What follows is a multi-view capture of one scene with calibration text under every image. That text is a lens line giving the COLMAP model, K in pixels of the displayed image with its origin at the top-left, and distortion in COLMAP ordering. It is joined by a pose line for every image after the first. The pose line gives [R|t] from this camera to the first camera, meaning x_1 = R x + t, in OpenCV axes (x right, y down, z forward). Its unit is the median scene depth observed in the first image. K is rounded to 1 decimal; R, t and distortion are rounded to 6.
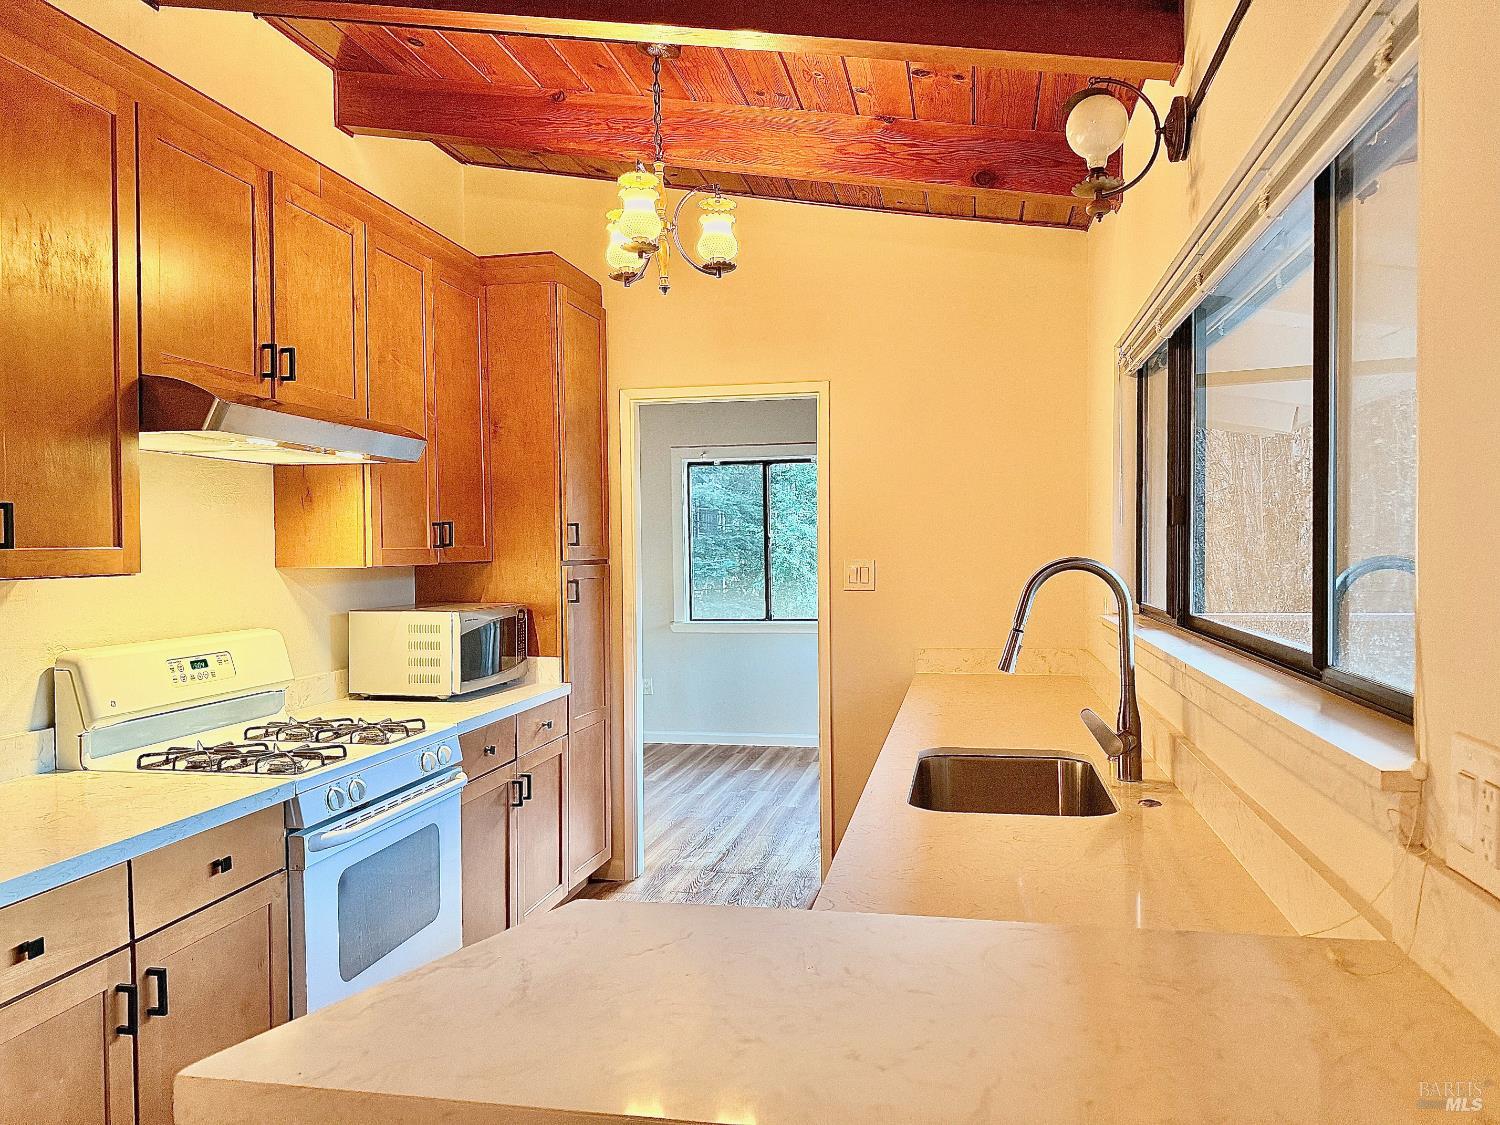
lens RADIAL K [[1072.8, 0, 754.1], [0, 1072.8, 565.3], [0, 0, 1]] dist [0.011176, -0.024271]
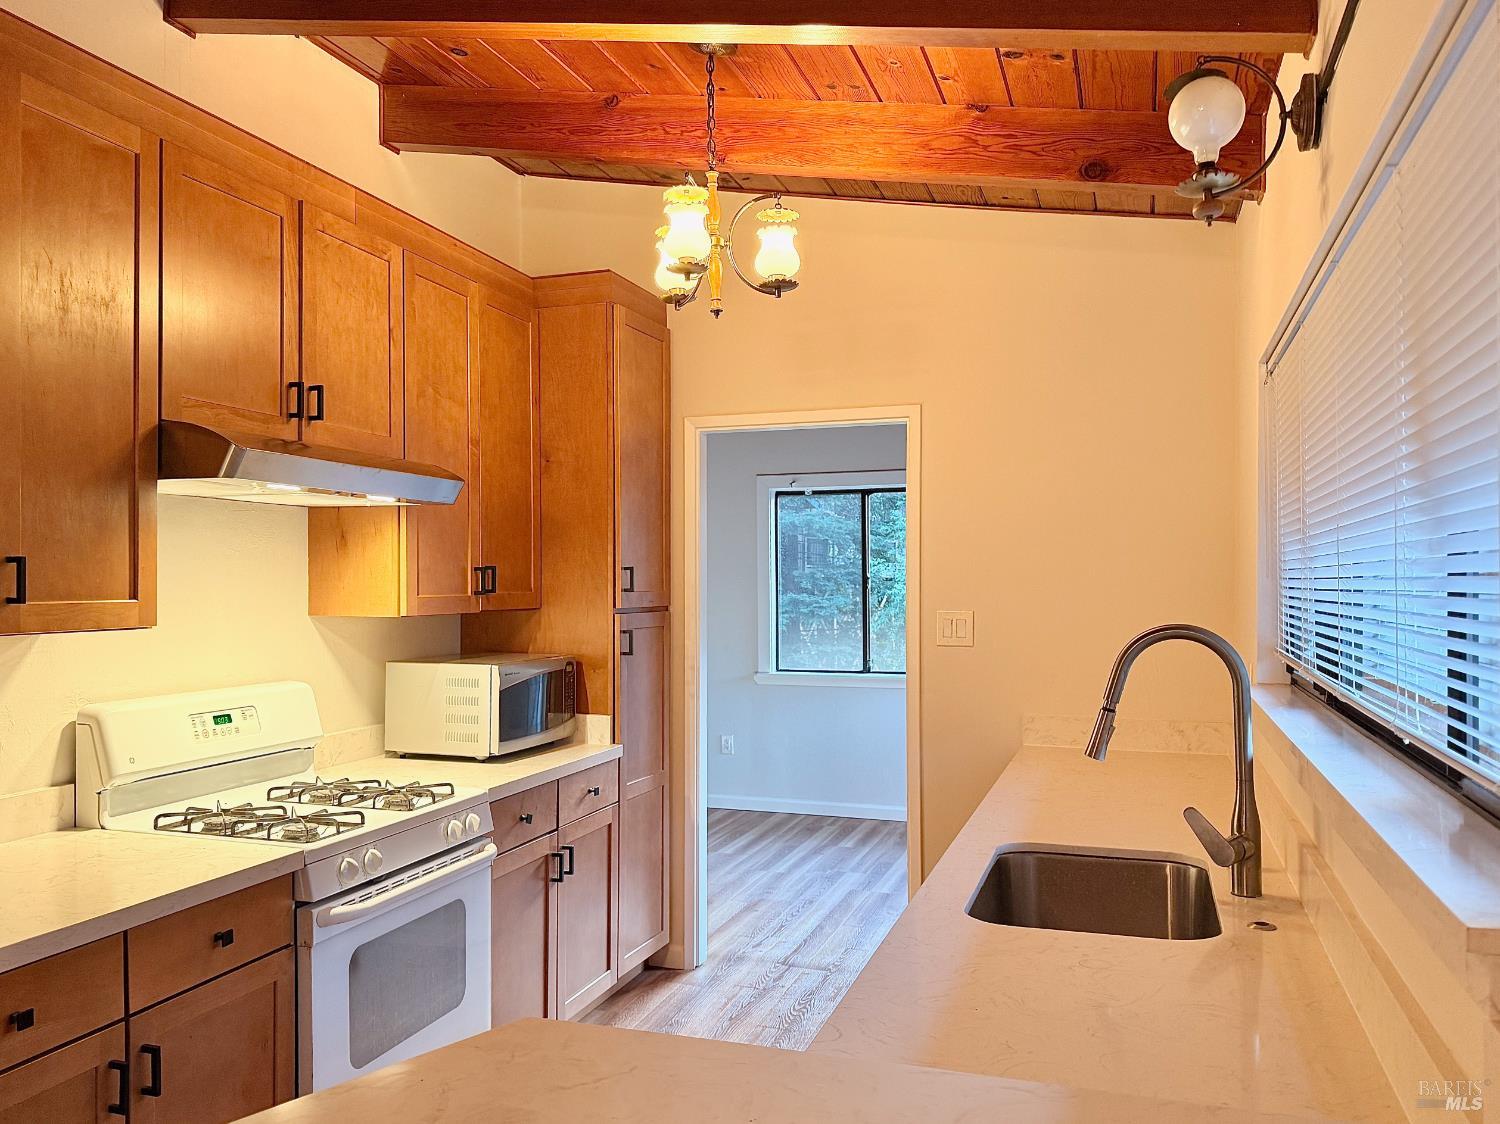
lens RADIAL K [[1228.3, 0, 747.4], [0, 1228.3, 549.1], [0, 0, 1]] dist [0.035902, -0.065286]
pose [[0.987071, 0.007638, -0.160099, 0.107167], [-0.011255, 0.999701, -0.021697, -0.036911], [0.159885, 0.023218, 0.986862, -0.004975]]
